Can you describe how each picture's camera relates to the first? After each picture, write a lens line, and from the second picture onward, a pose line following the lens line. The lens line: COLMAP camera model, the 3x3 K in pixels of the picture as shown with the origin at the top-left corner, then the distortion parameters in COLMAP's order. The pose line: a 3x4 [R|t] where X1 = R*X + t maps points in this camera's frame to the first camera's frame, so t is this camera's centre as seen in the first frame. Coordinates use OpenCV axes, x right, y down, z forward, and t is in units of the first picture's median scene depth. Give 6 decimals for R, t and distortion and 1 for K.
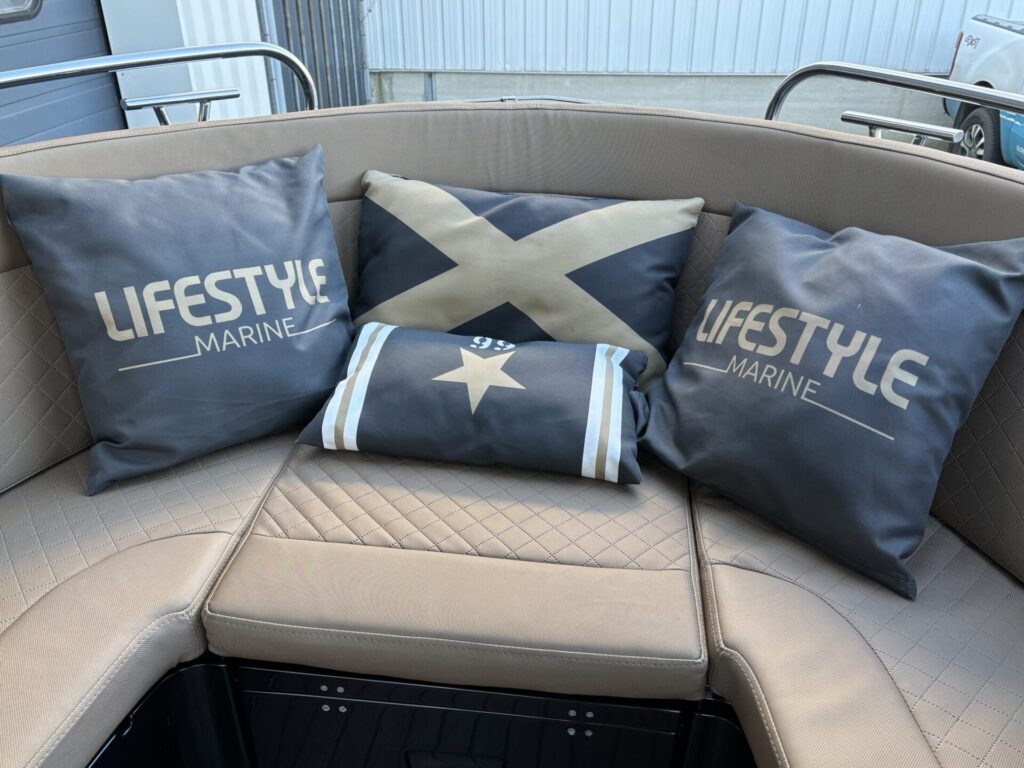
lens RADIAL K [[851.7, 0, 512.0], [0, 851.7, 384.0], [0, 0, 1]] dist [0.008471, 0.002241]
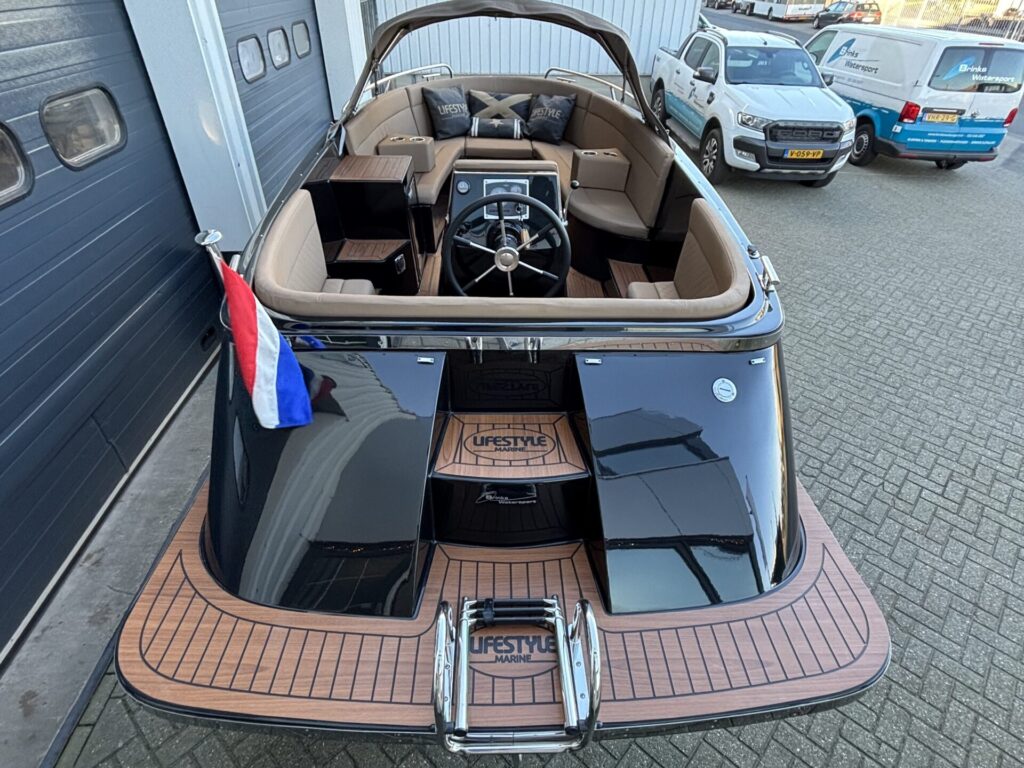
lens RADIAL K [[562.4, 0, 512.0], [0, 562.4, 384.0], [0, 0, 1]] dist [-0.000665, -0.000121]
pose [[0.990229, -0.067260, 0.122159, -0.546187], [0.048405, 0.987312, 0.151236, 1.240513], [-0.130782, -0.143845, 0.980920, -3.248741]]
